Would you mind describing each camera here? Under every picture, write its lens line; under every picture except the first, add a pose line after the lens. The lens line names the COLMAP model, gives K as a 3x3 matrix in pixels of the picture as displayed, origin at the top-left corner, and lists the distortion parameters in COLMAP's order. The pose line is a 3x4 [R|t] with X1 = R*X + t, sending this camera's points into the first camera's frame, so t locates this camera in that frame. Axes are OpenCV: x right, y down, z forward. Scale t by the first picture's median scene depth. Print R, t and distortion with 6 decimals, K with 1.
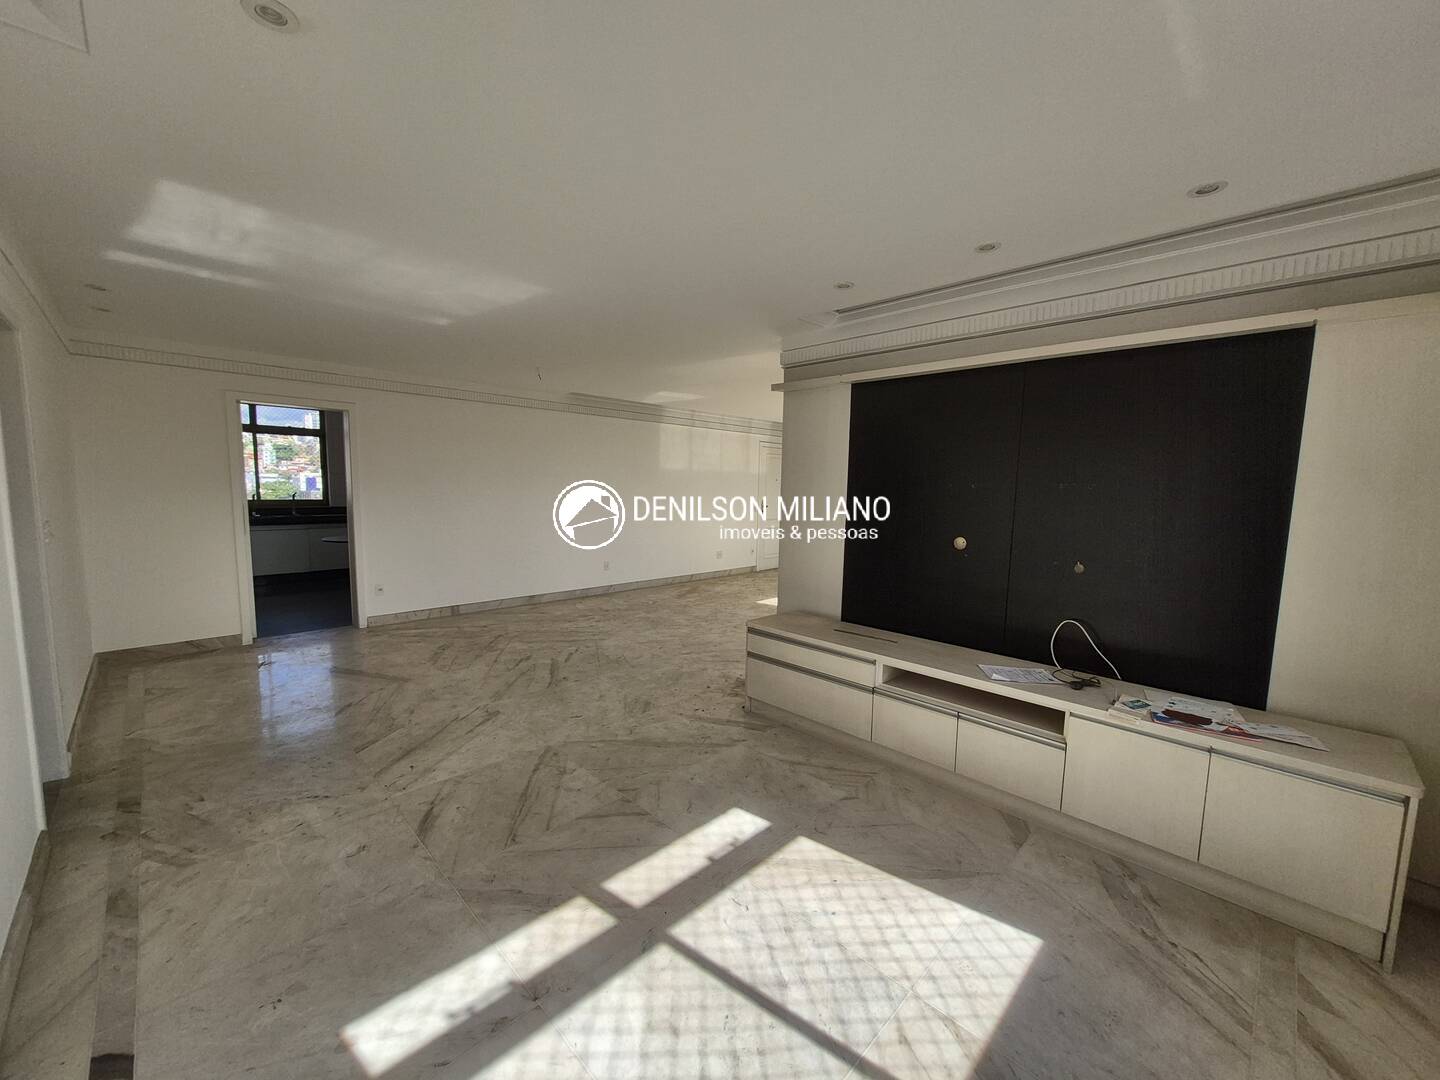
lens RADIAL K [[566.3, 0, 721.7], [0, 566.3, 542.5], [0, 0, 1]] dist [-0.000058, -0.000169]
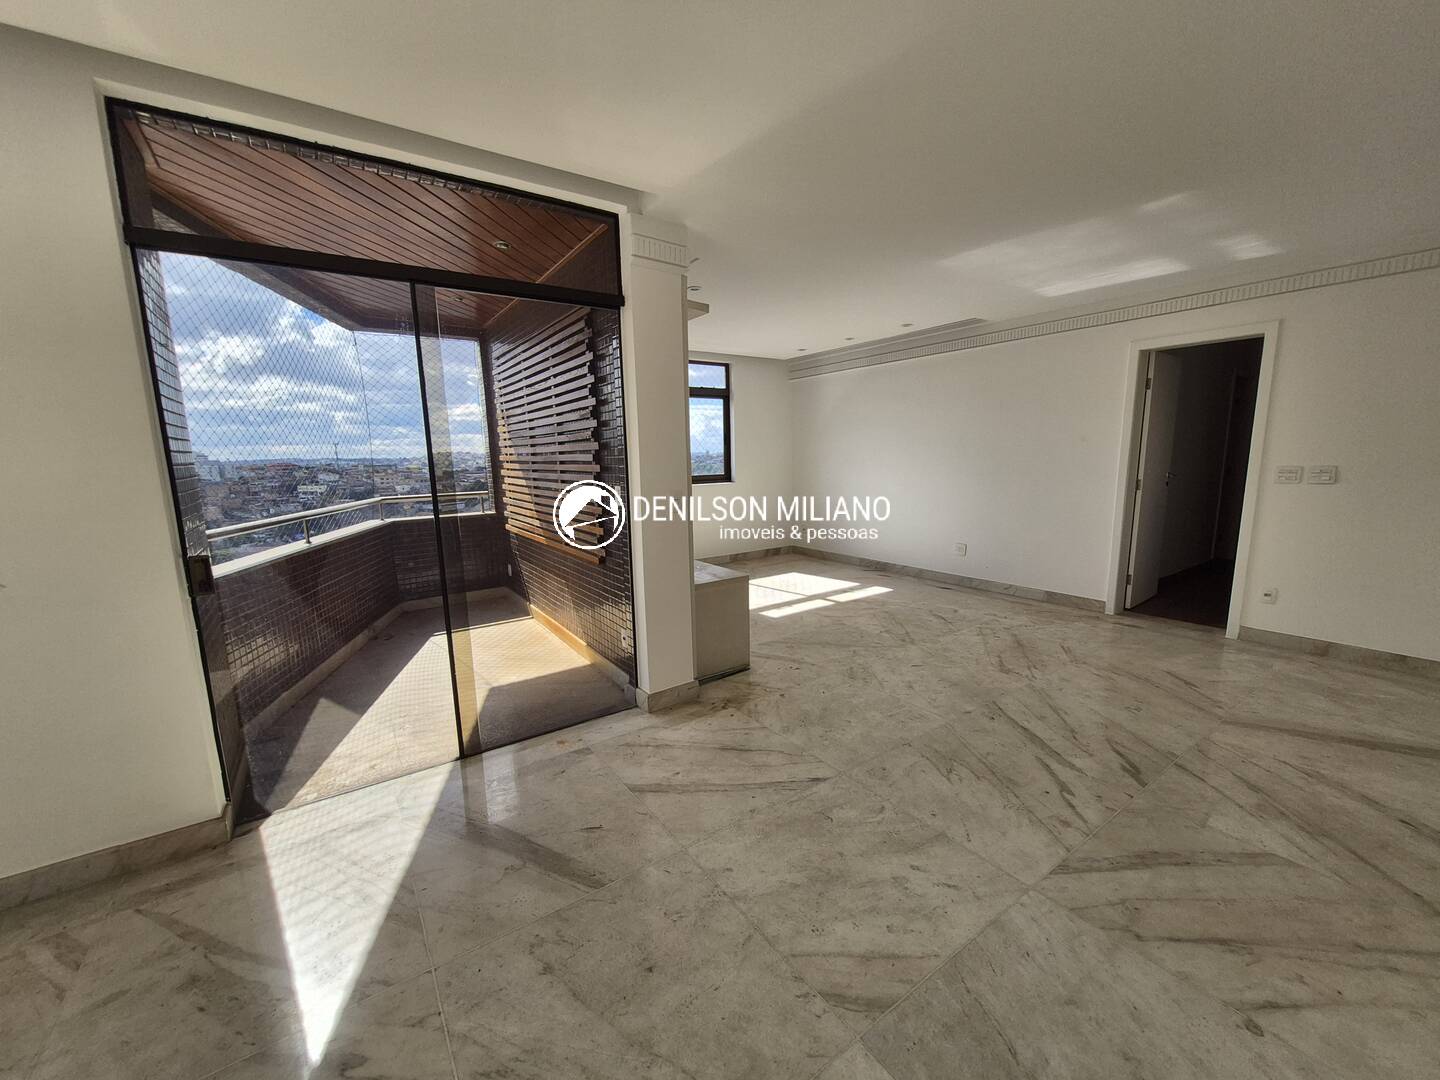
lens RADIAL K [[566.3, 0, 718.8], [0, 566.3, 542.0], [0, 0, 1]] dist [-0.000058, -0.000169]
pose [[-0.984015, -0.025854, 0.176196, -0.067571], [0.021064, 0.965561, 0.259321, -0.152386], [-0.176833, 0.258887, -0.949583, 1.661875]]
